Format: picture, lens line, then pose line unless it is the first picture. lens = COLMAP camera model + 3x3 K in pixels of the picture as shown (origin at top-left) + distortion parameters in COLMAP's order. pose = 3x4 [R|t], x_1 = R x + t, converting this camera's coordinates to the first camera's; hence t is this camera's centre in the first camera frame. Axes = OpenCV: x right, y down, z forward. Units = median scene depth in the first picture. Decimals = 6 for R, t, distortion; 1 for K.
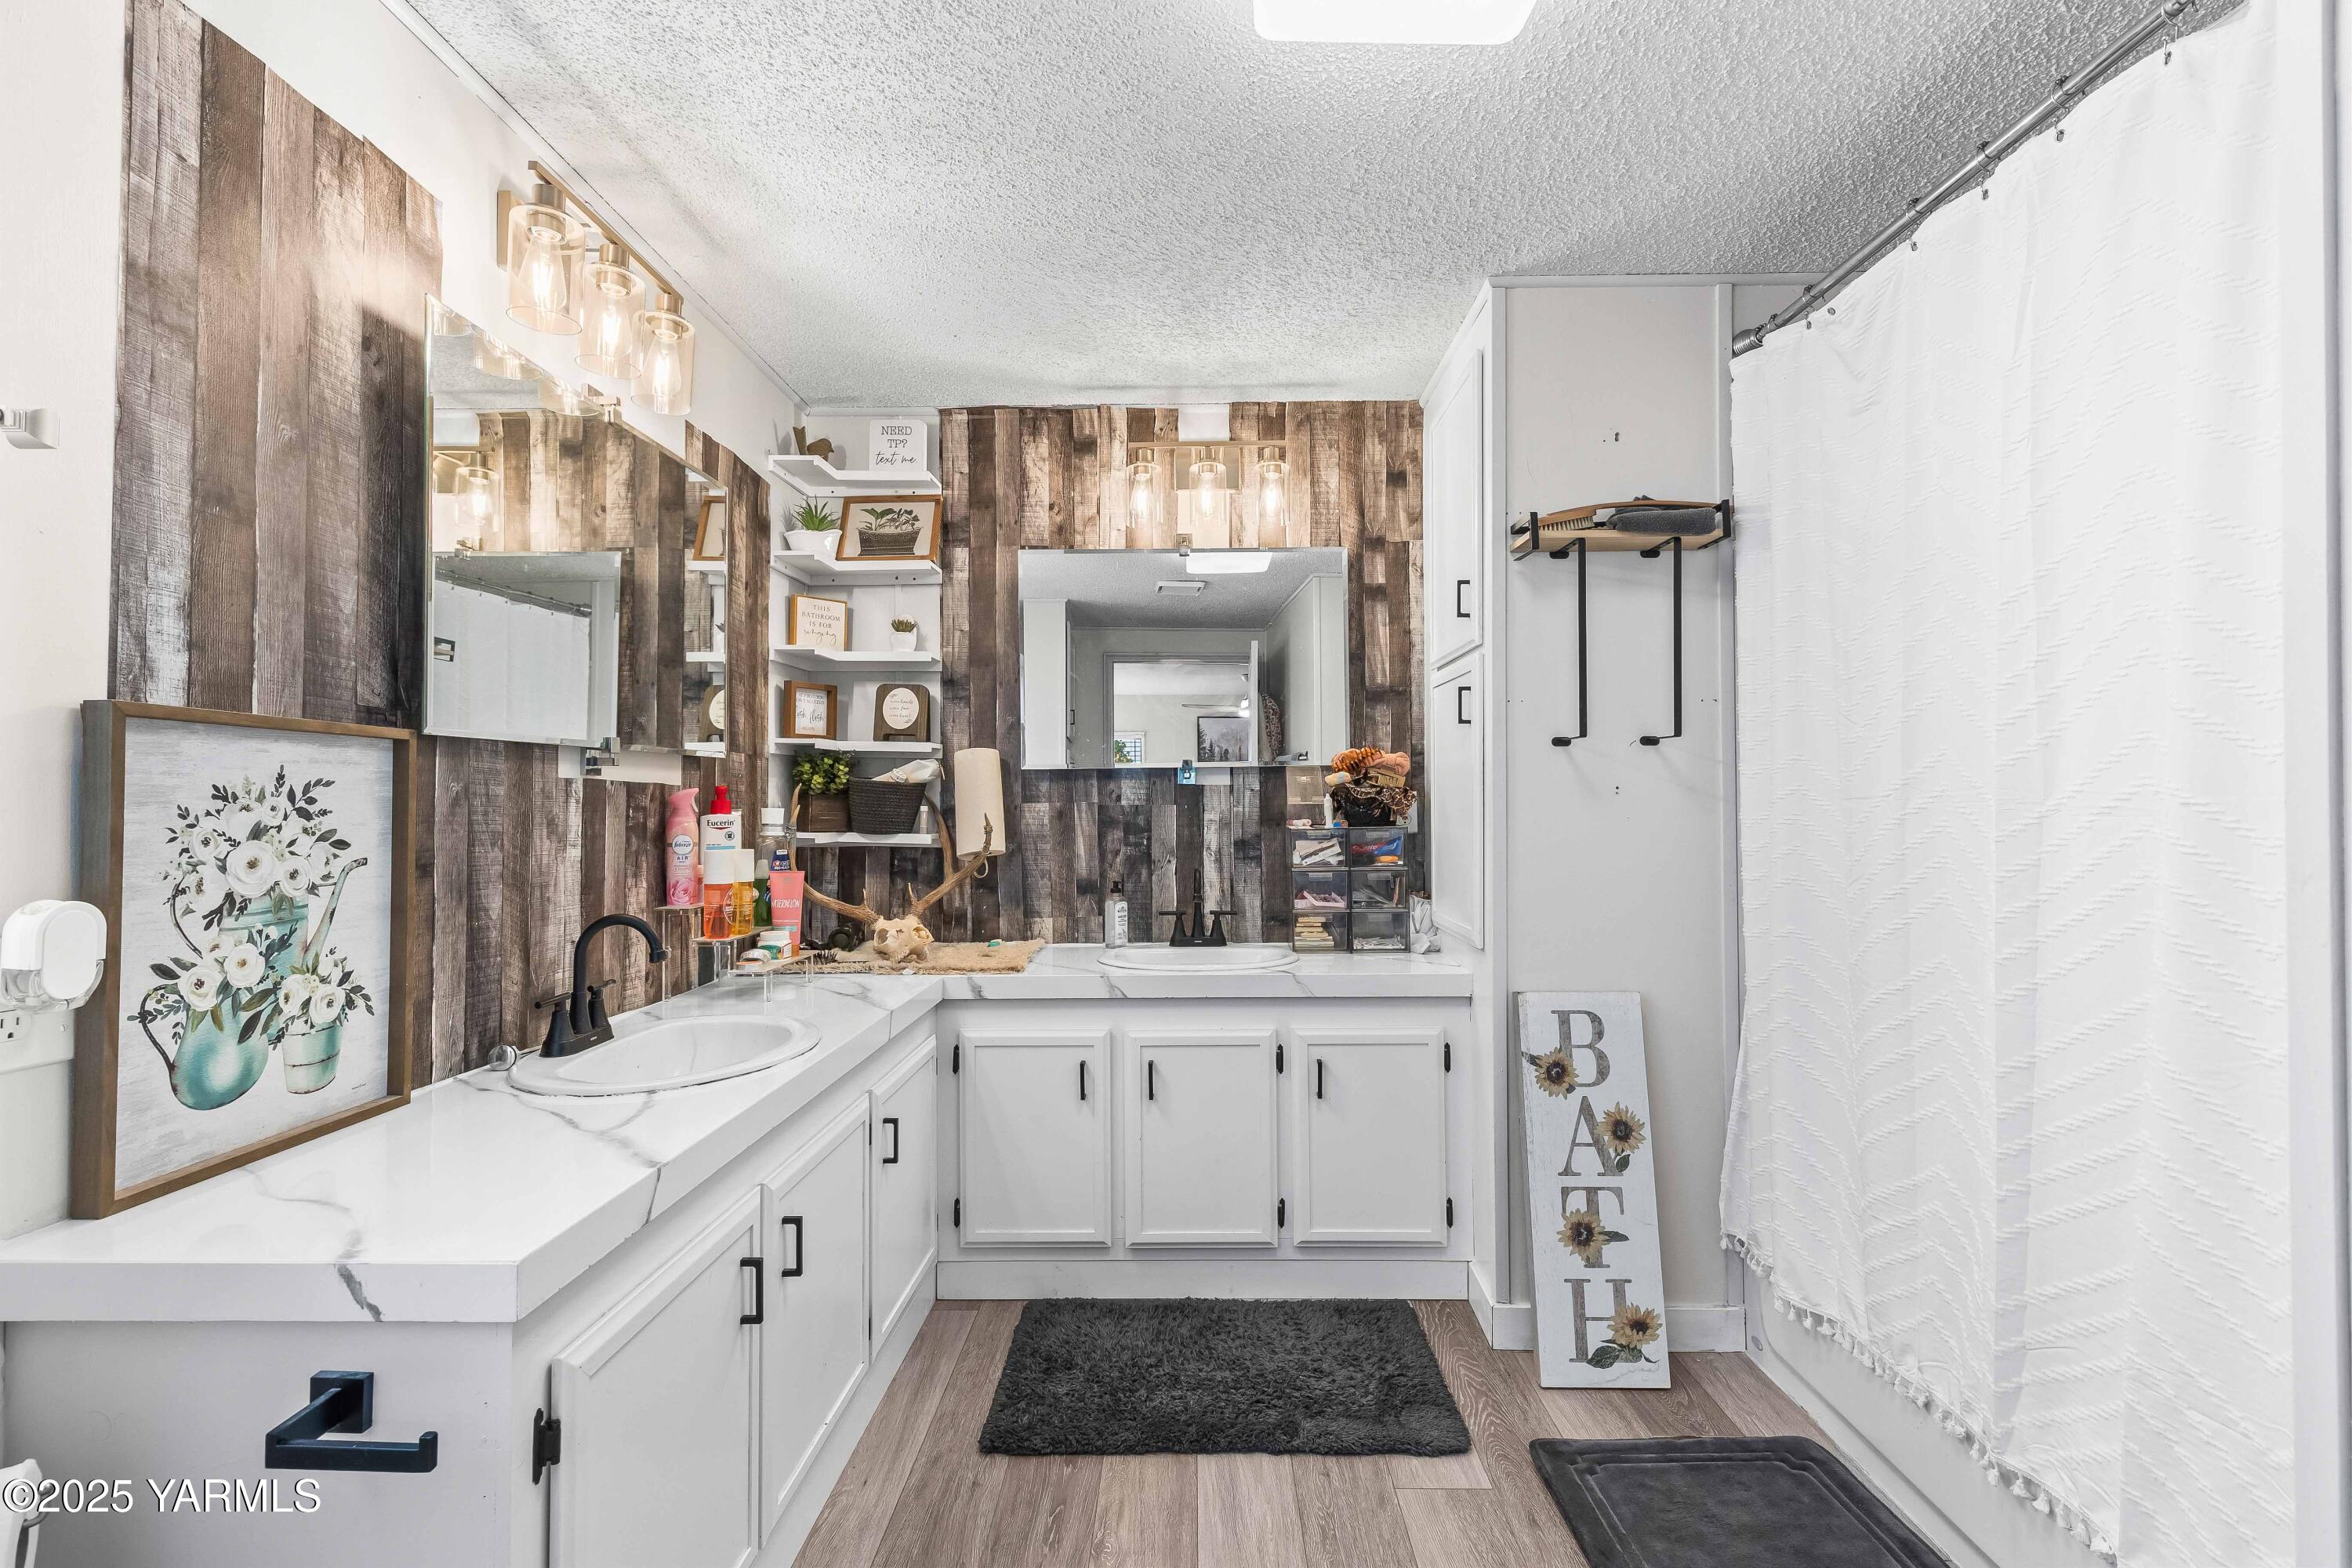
lens RADIAL K [[1055.3, 0, 1178.7], [0, 1055.3, 783.9], [0, 0, 1]] dist [0.006544, -0.000094]
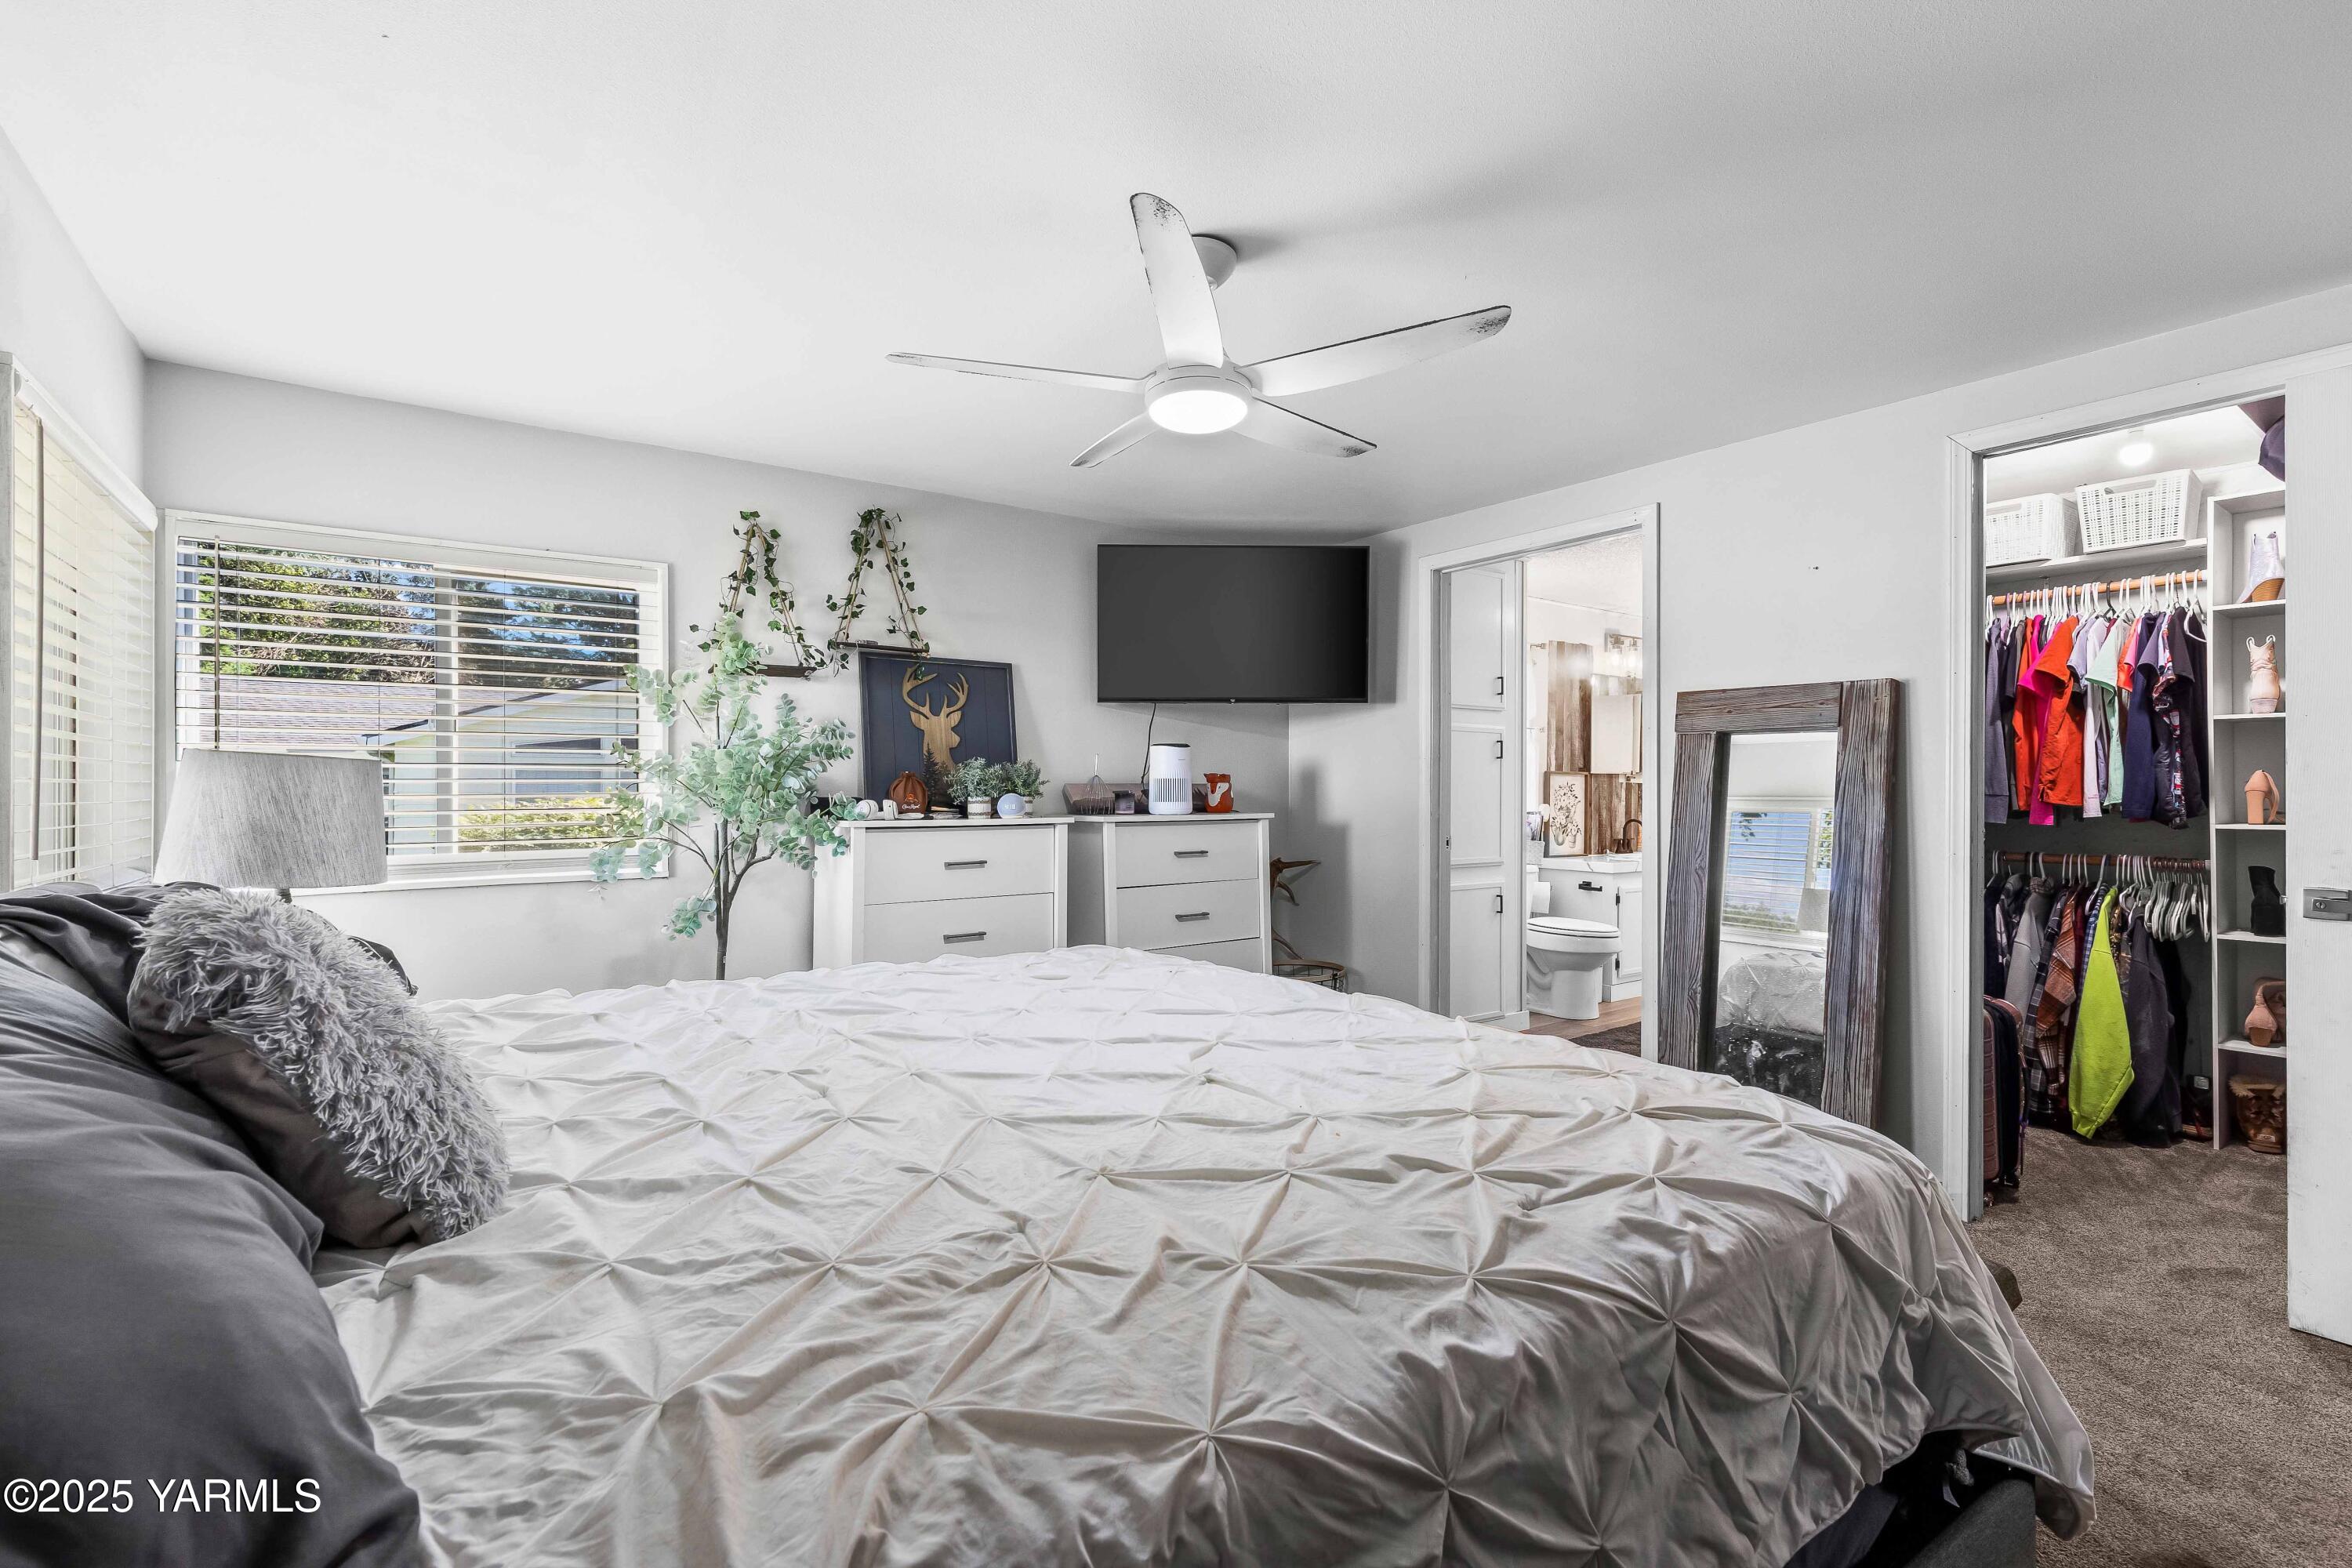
lens RADIAL K [[1055.3, 0, 1177.2], [0, 1055.3, 787.5], [0, 0, 1]] dist [0.006544, -0.000094]
pose [[0.600774, 0.002753, -0.799414, 1.830034], [0.007413, 0.999932, 0.009014, -0.040844], [0.799385, -0.011341, 0.600712, -3.123163]]
